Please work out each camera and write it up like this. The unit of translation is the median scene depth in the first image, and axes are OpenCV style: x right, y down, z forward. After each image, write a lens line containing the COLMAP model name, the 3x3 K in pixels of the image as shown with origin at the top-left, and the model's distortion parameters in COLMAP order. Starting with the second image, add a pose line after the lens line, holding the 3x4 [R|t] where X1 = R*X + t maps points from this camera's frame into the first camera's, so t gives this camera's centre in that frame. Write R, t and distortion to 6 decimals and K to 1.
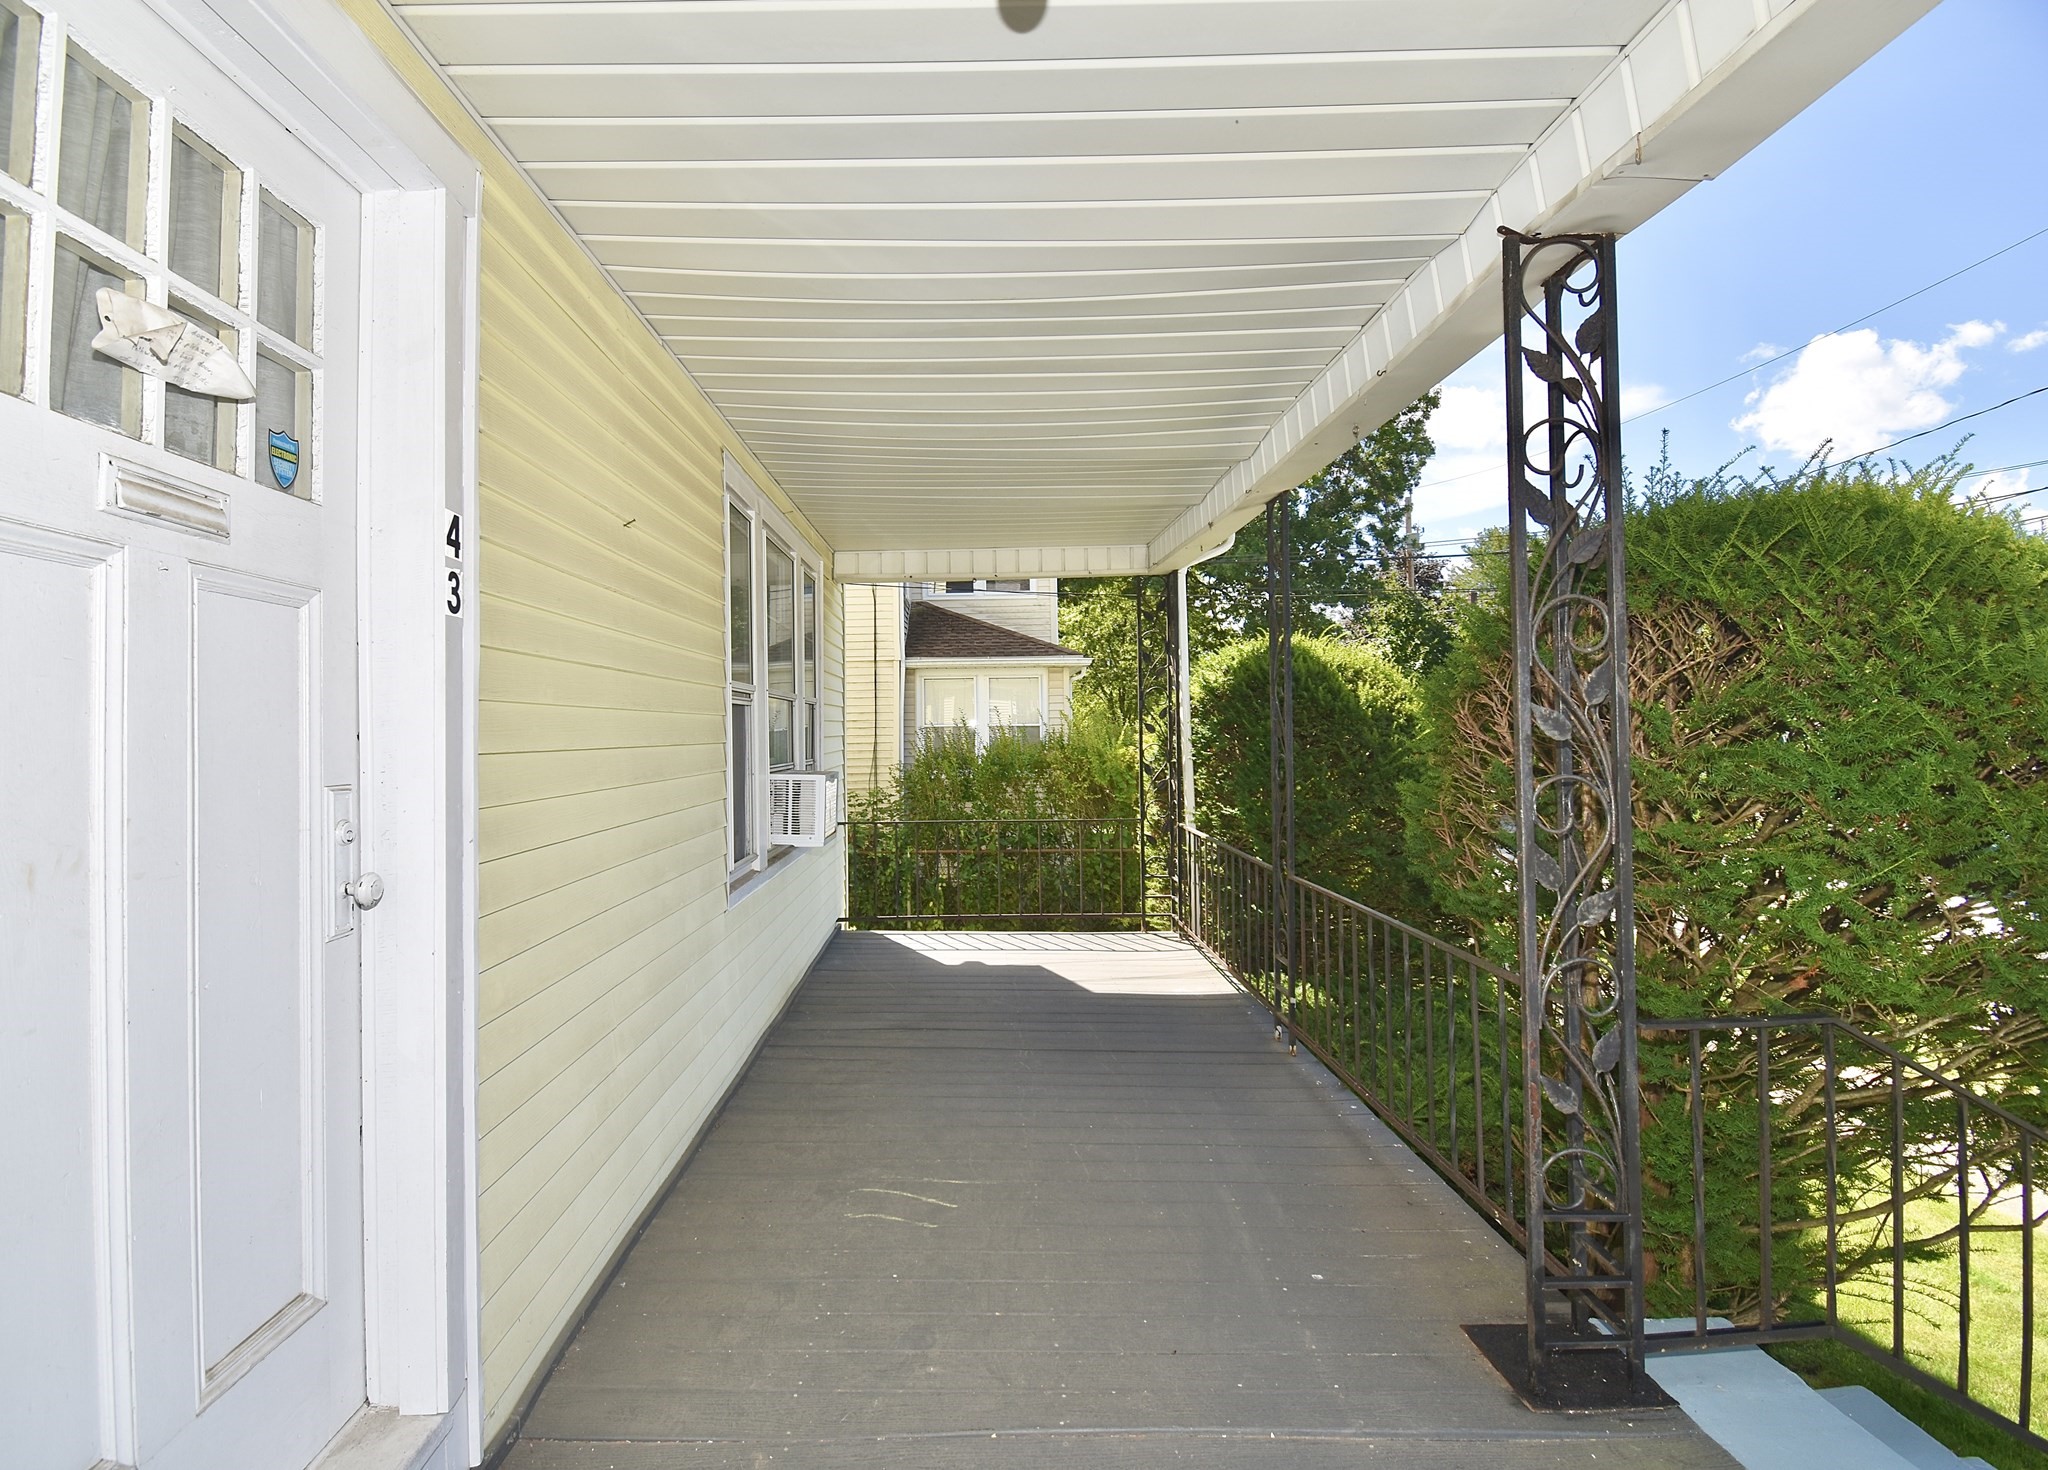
lens RADIAL K [[1218.7, 0, 1017.3], [0, 1218.7, 729.4], [0, 0, 1]] dist [-0.000565, 0.000033]
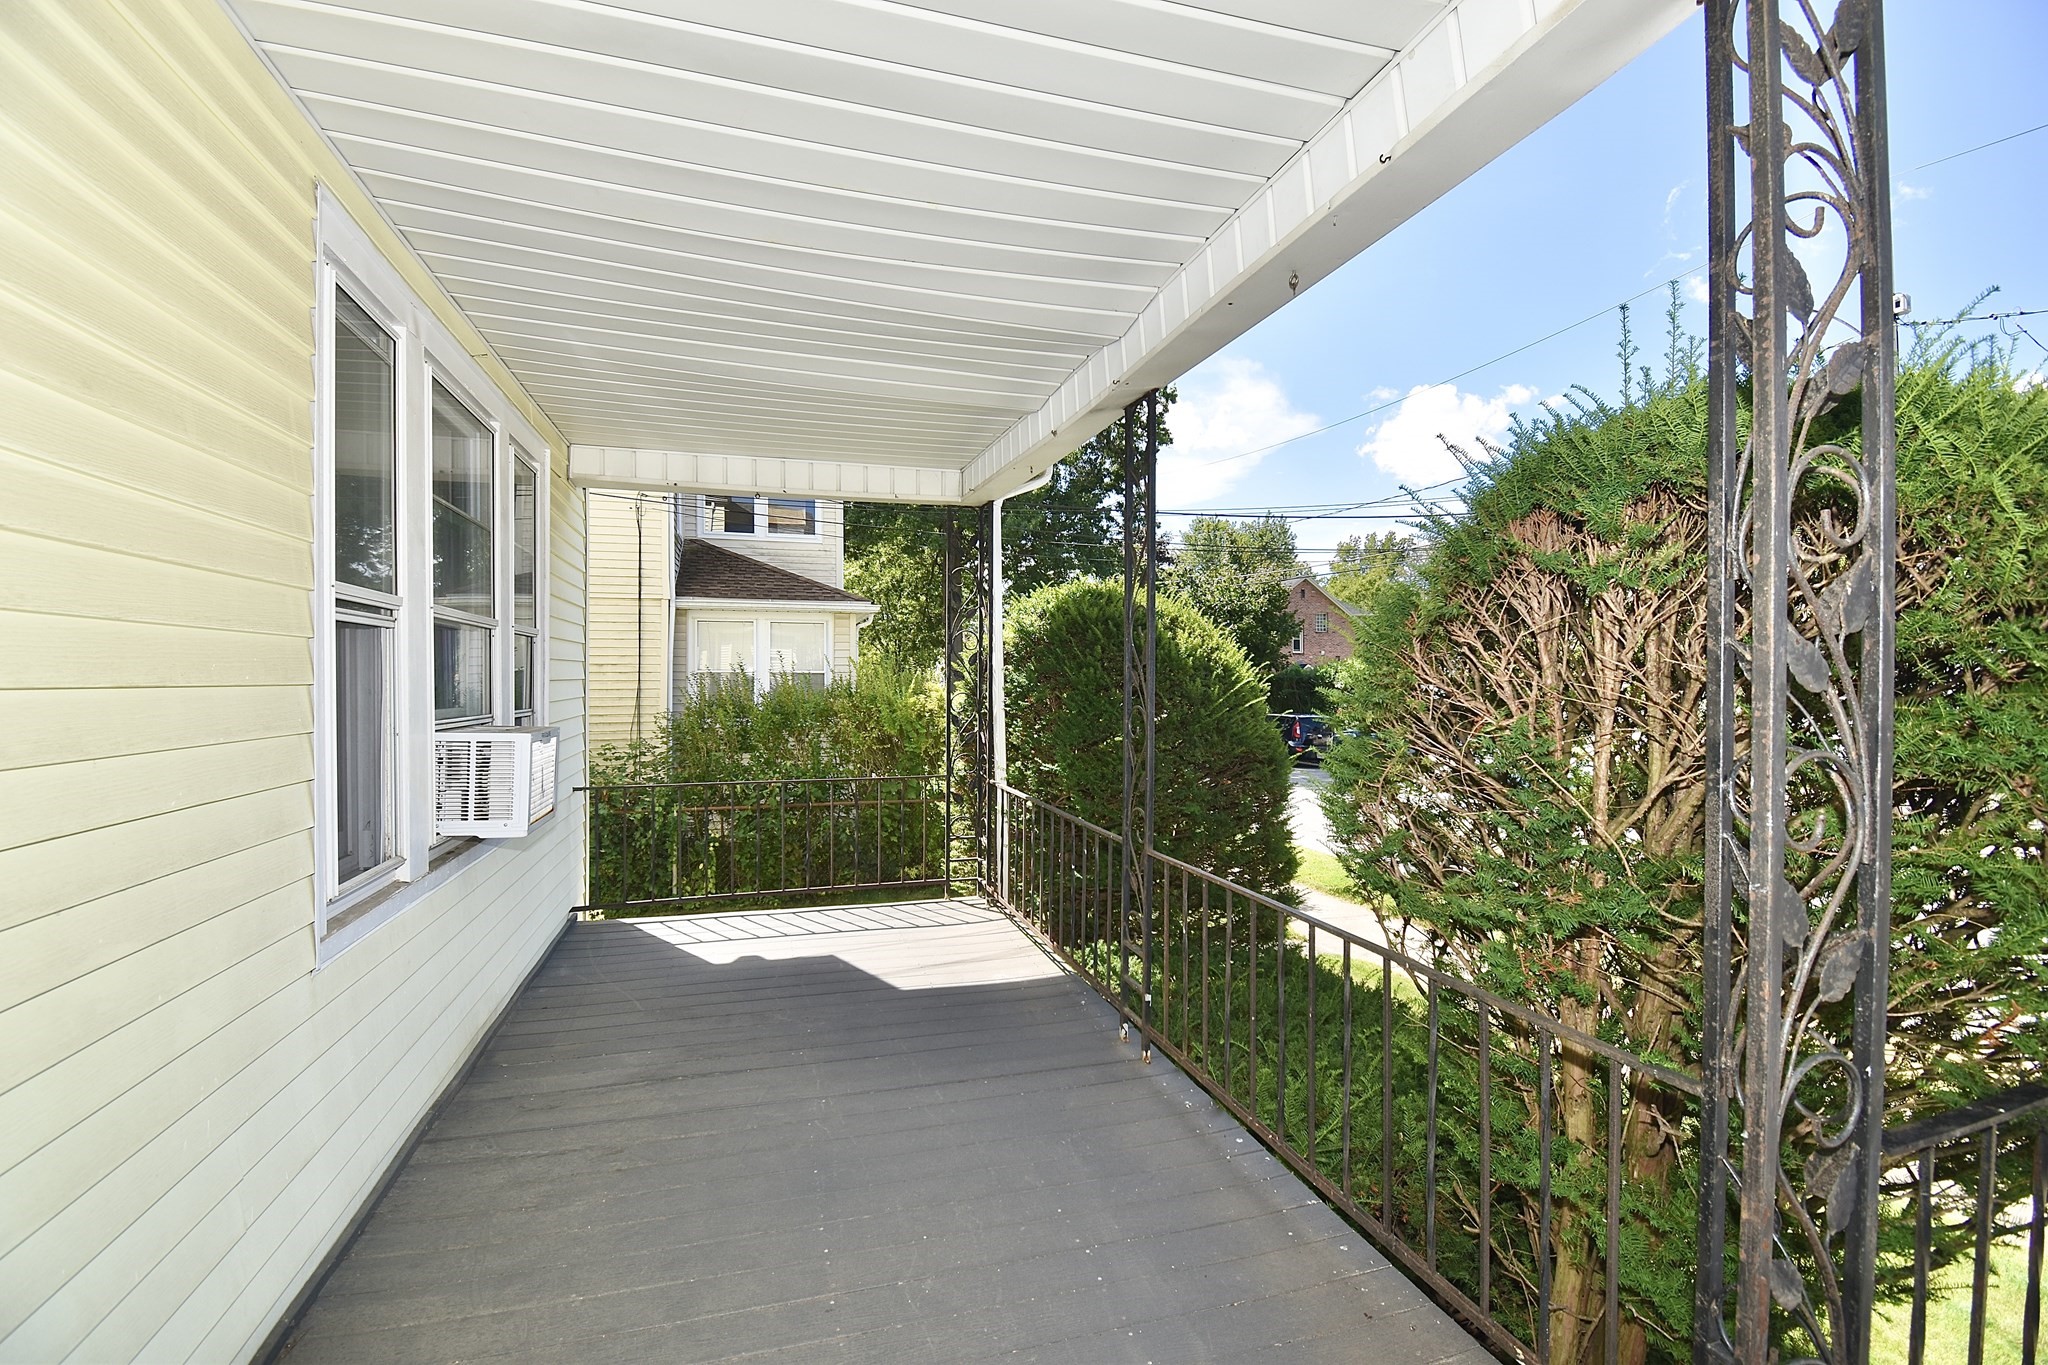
lens RADIAL K [[941.1, 0, 1051.6], [0, 941.1, 675.7], [0, 0, 1]] dist [0.013797, -0.002613]
pose [[0.962372, 0.012622, 0.271441, -0.014878], [-0.010930, 0.999910, -0.007745, 0.004206], [-0.271514, 0.004486, 0.962424, 0.313230]]
